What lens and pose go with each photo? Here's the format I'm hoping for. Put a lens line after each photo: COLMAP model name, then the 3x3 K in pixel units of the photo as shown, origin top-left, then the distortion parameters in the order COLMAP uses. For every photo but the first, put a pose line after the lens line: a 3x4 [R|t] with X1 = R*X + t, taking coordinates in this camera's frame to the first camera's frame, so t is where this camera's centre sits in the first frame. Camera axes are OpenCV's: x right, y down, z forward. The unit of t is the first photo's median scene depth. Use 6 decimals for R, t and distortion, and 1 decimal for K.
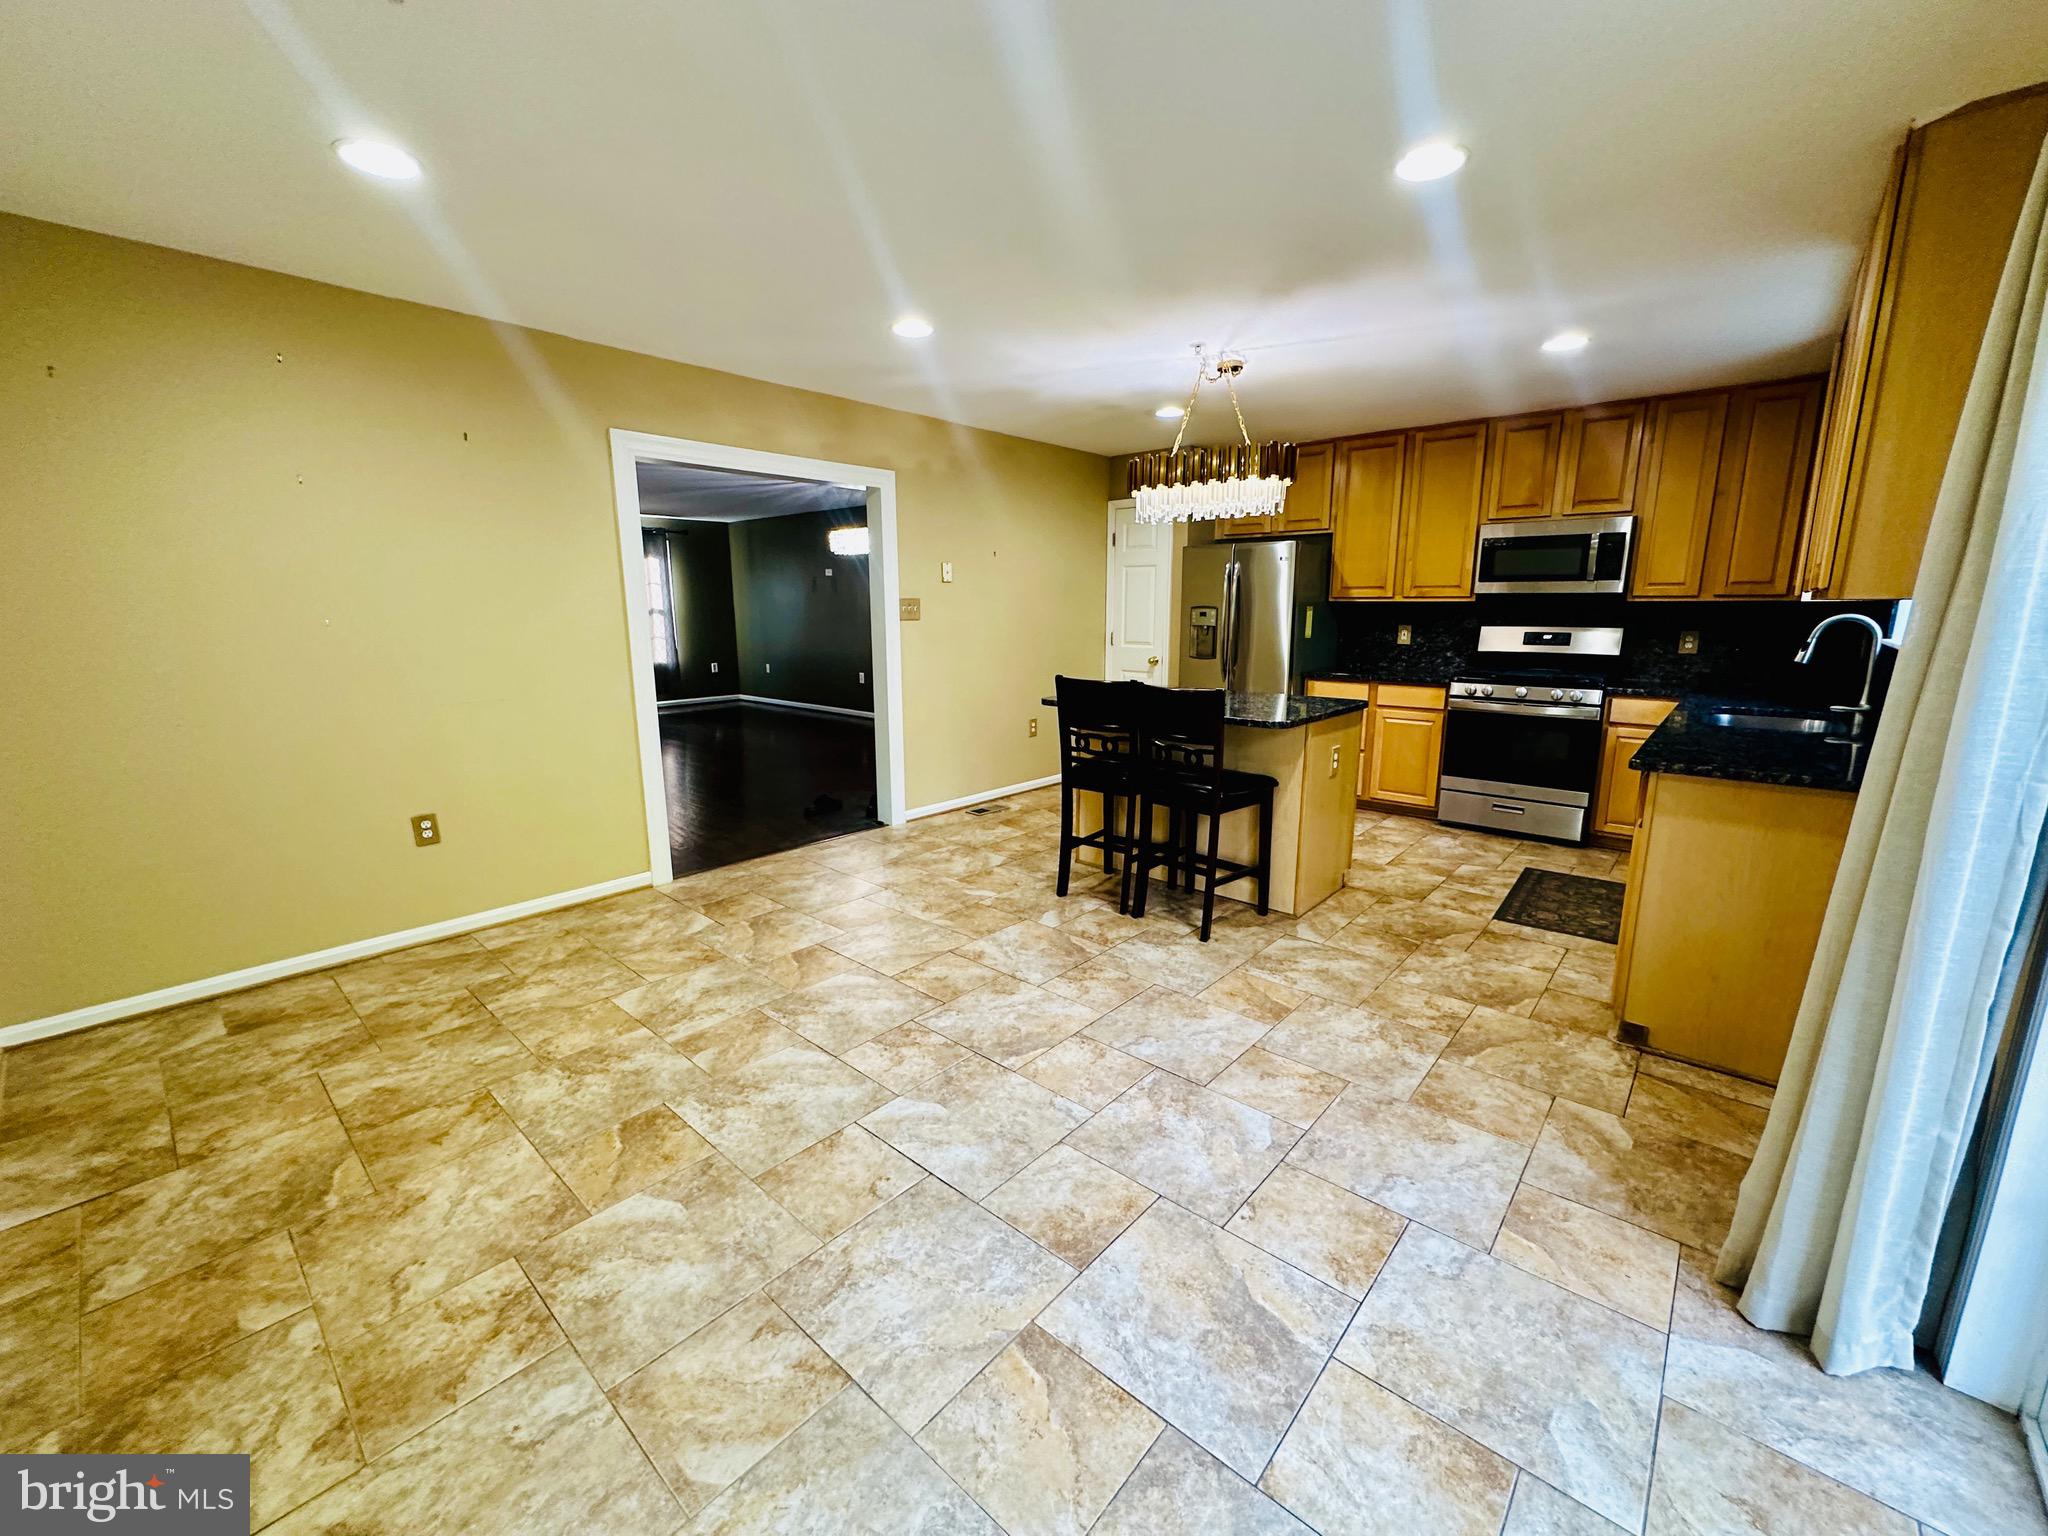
lens RADIAL K [[821.0, 0, 1025.7], [0, 821.0, 771.1], [0, 0, 1]] dist [-0.003976, 0.000451]
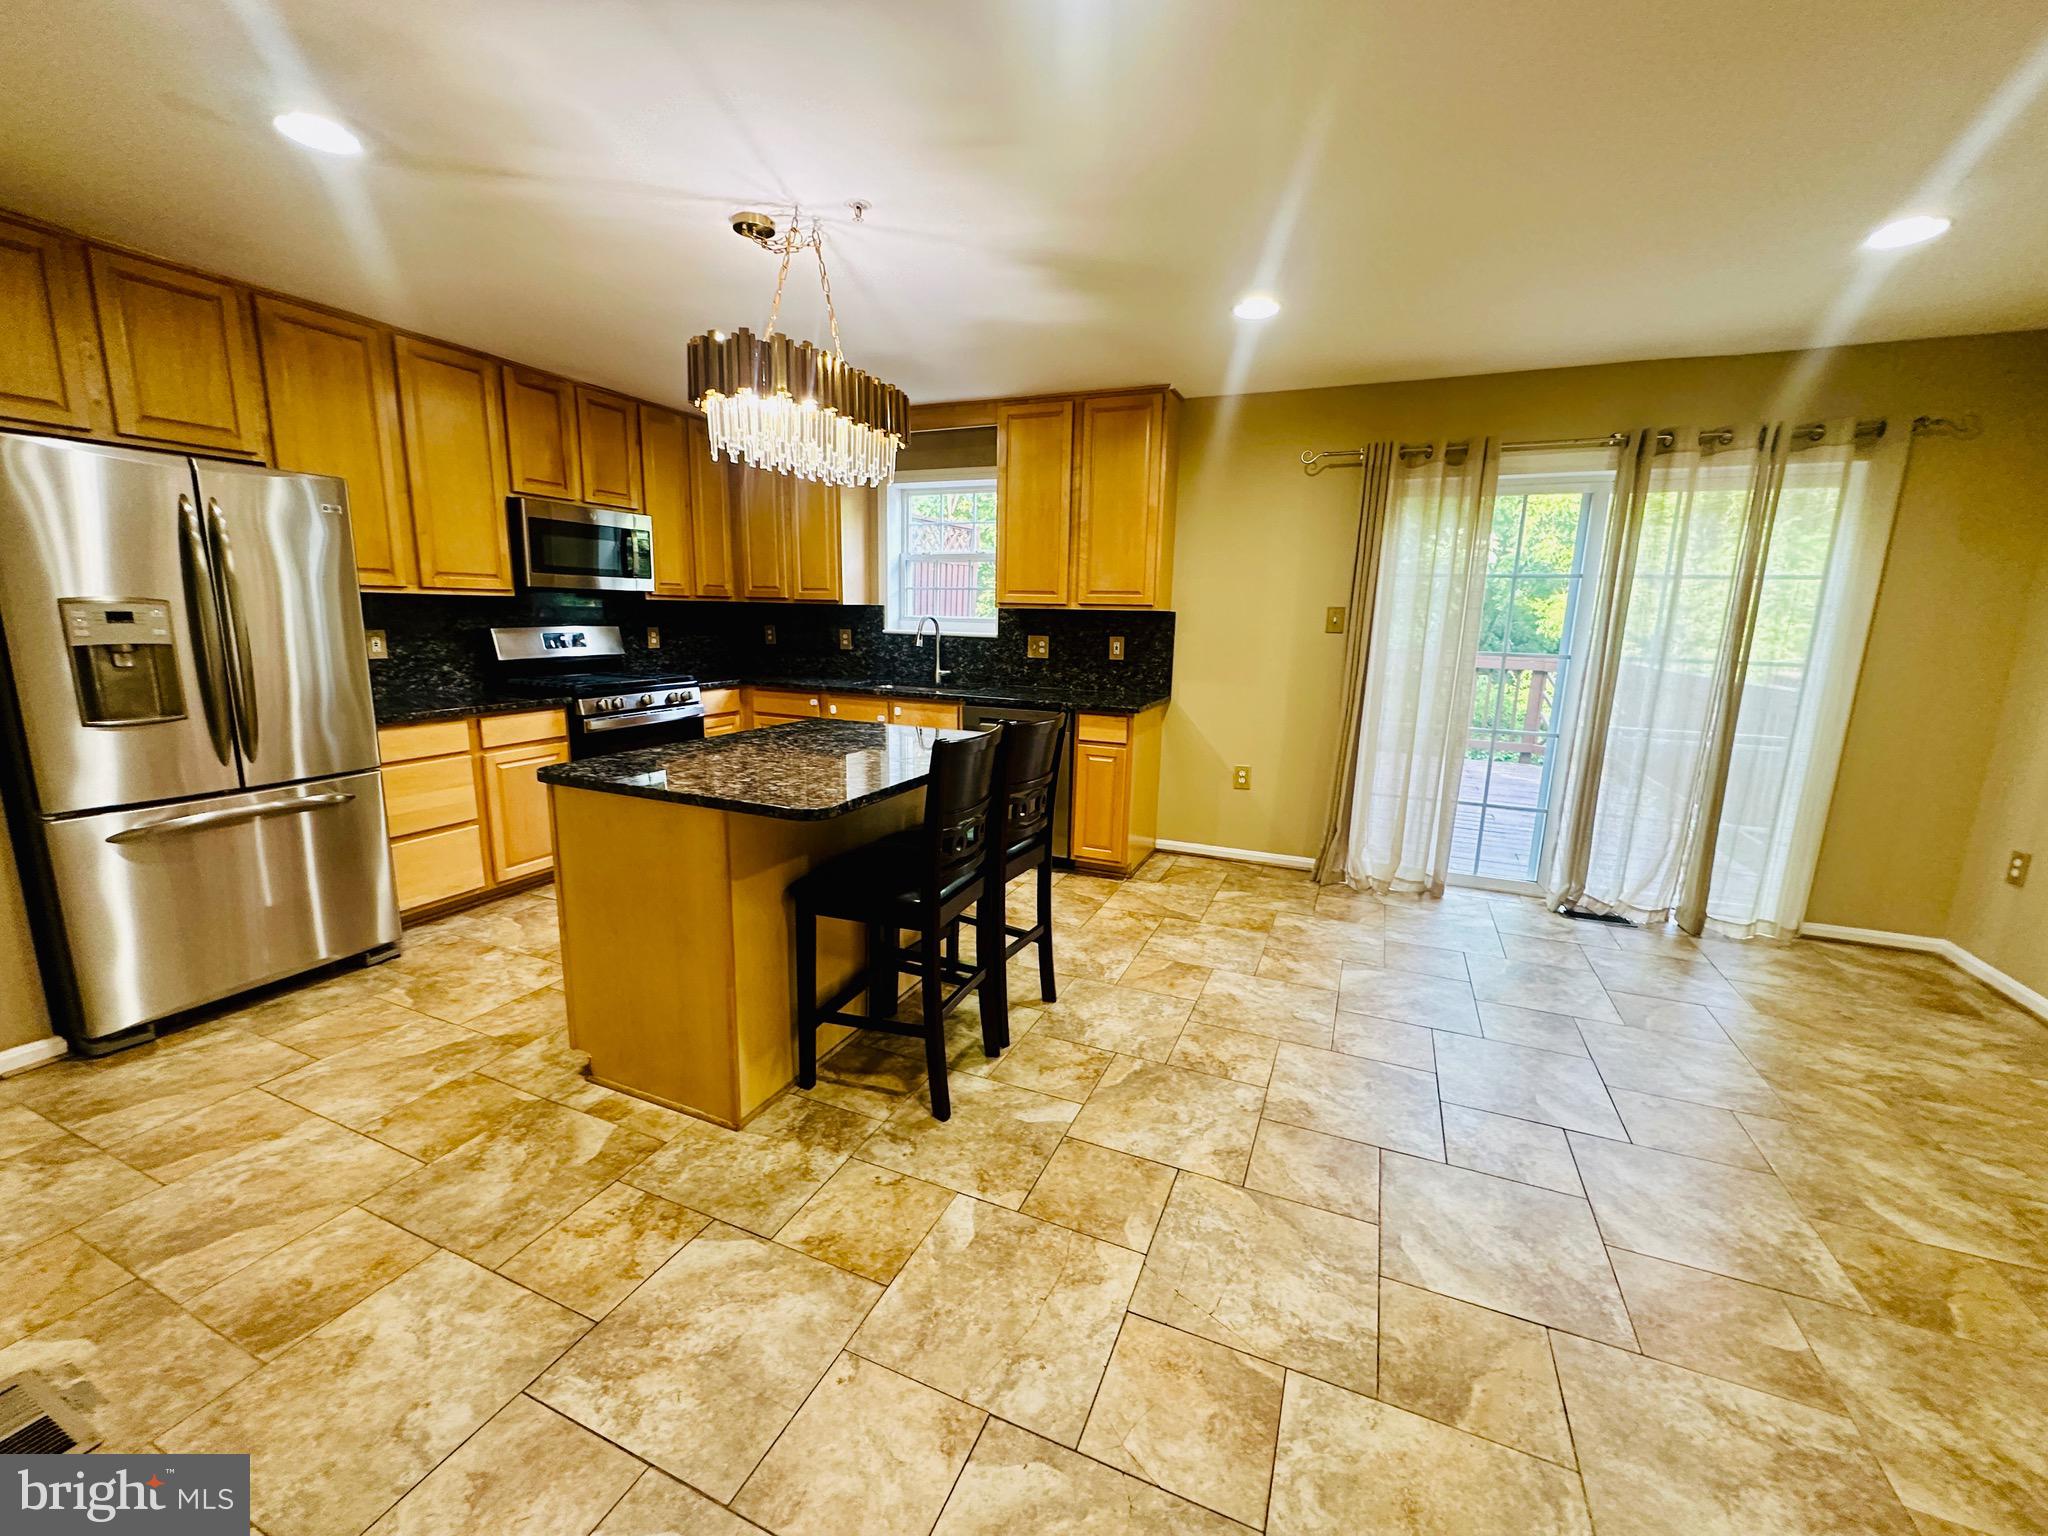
lens RADIAL K [[821.0, 0, 1028.6], [0, 821.0, 762.4], [0, 0, 1]] dist [-0.003976, 0.000451]
pose [[-0.314609, -0.177641, 0.932451, -0.580998], [0.168621, 0.956250, 0.239067, -0.263983], [-0.934124, 0.232444, -0.270891, 1.305876]]
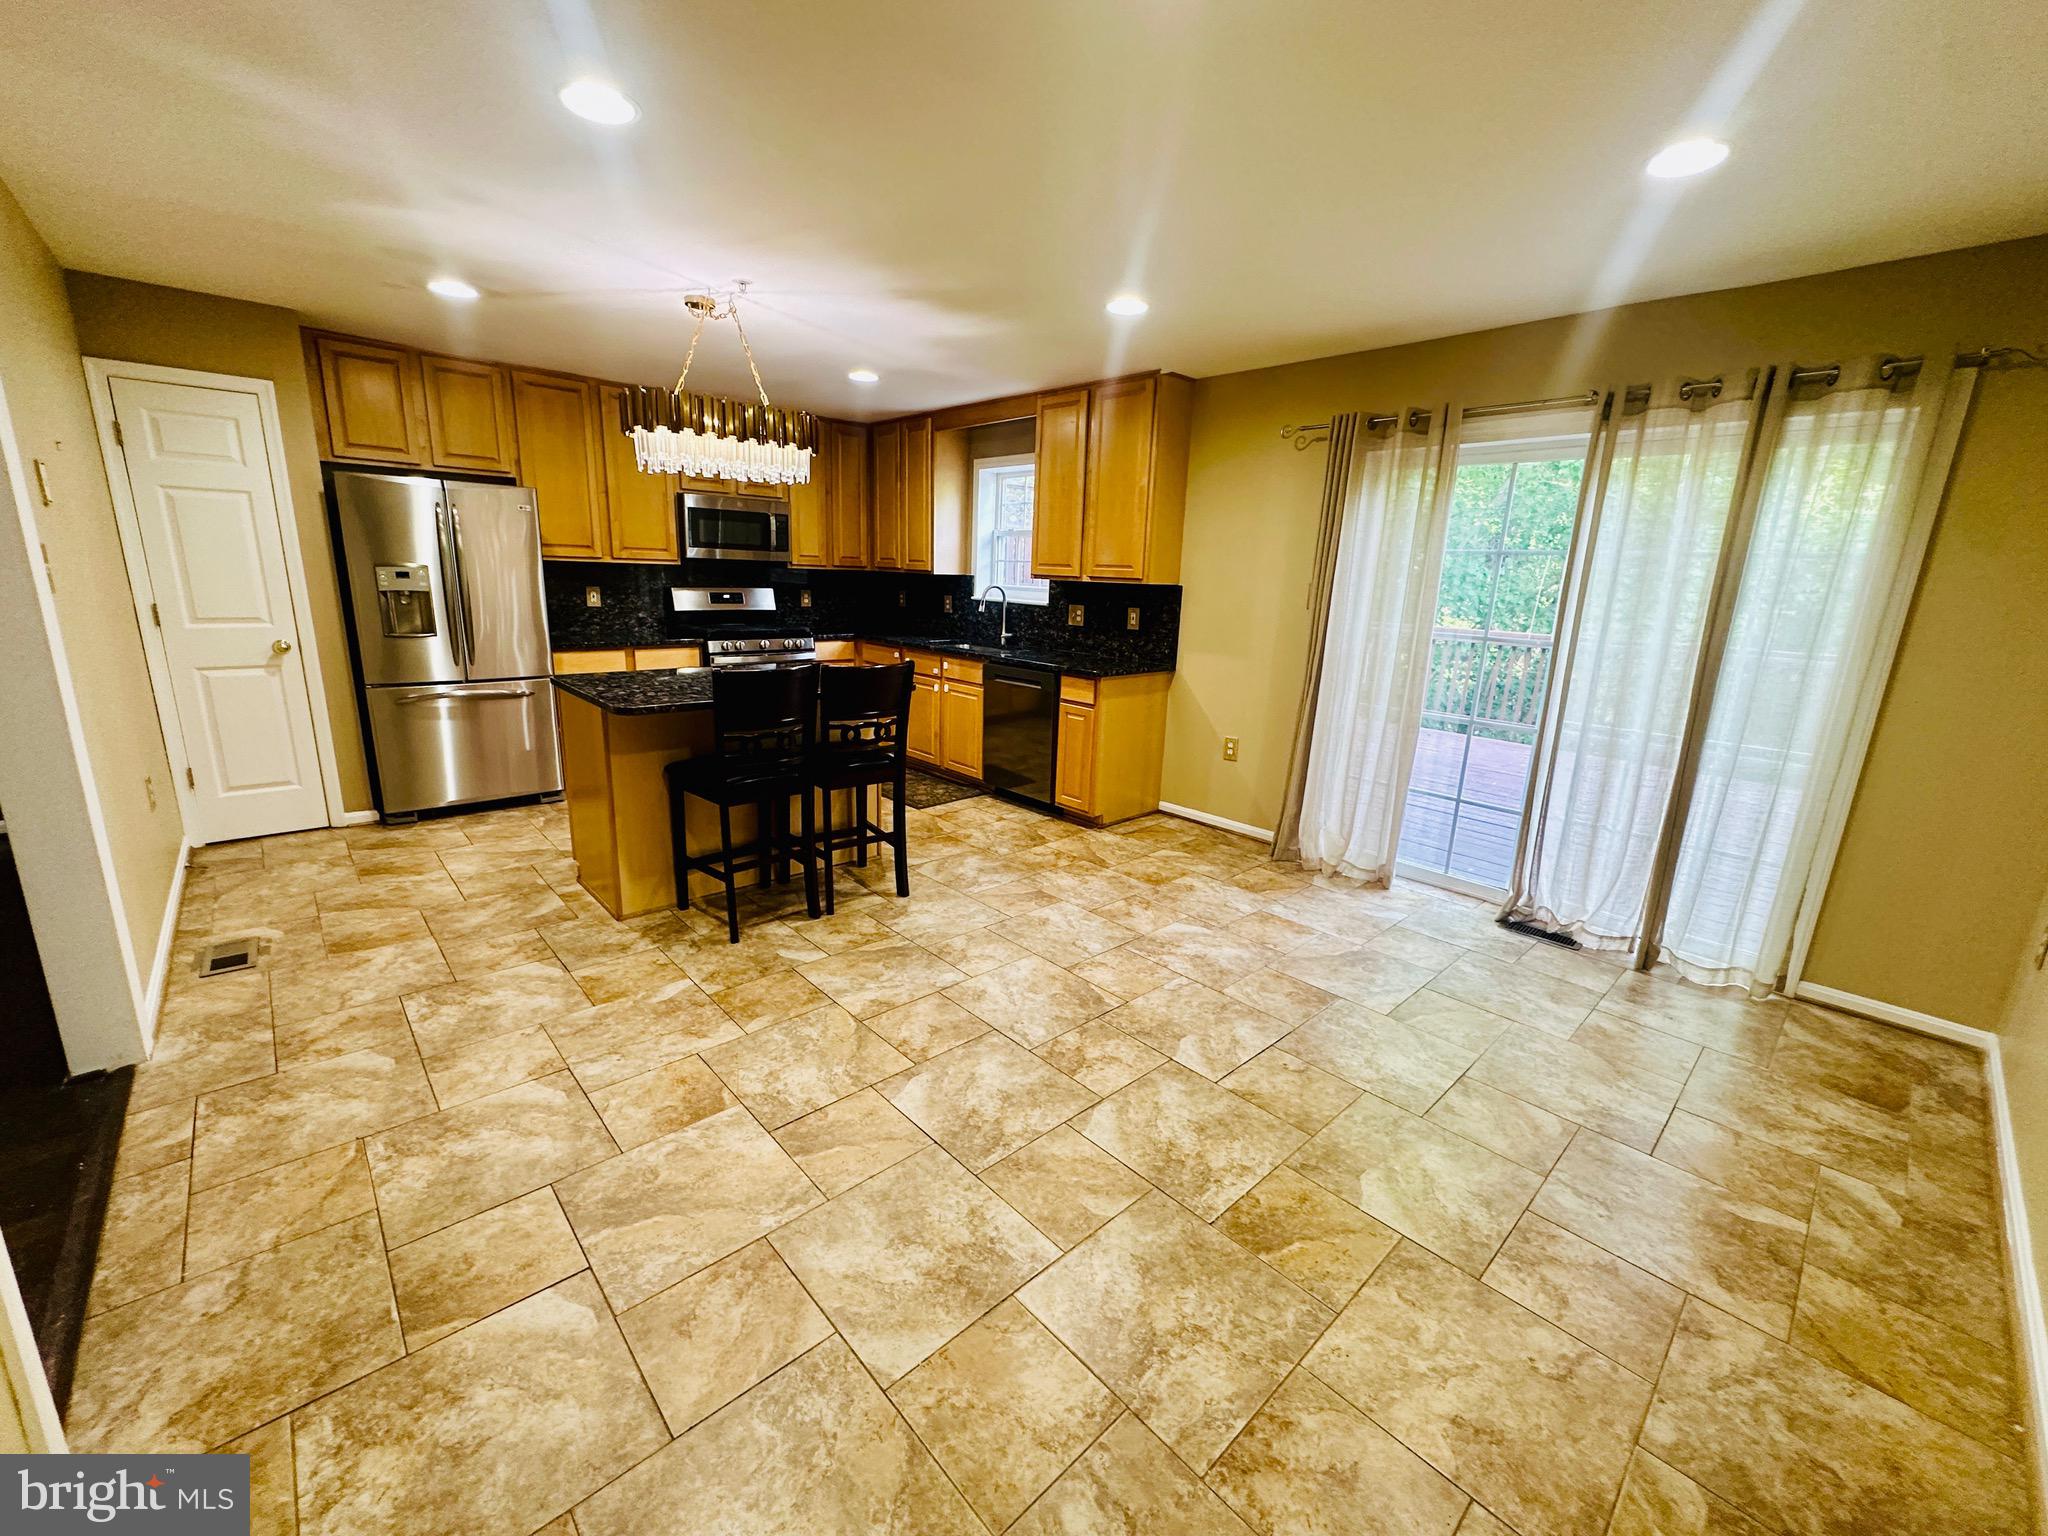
lens RADIAL K [[821.0, 0, 1026.4], [0, 821.0, 764.8], [0, 0, 1]] dist [-0.003976, 0.000451]
pose [[0.096957, -0.224612, 0.969613, -0.839529], [0.162522, 0.964700, 0.207222, -0.169606], [-0.981930, 0.137492, 0.130039, 0.741234]]
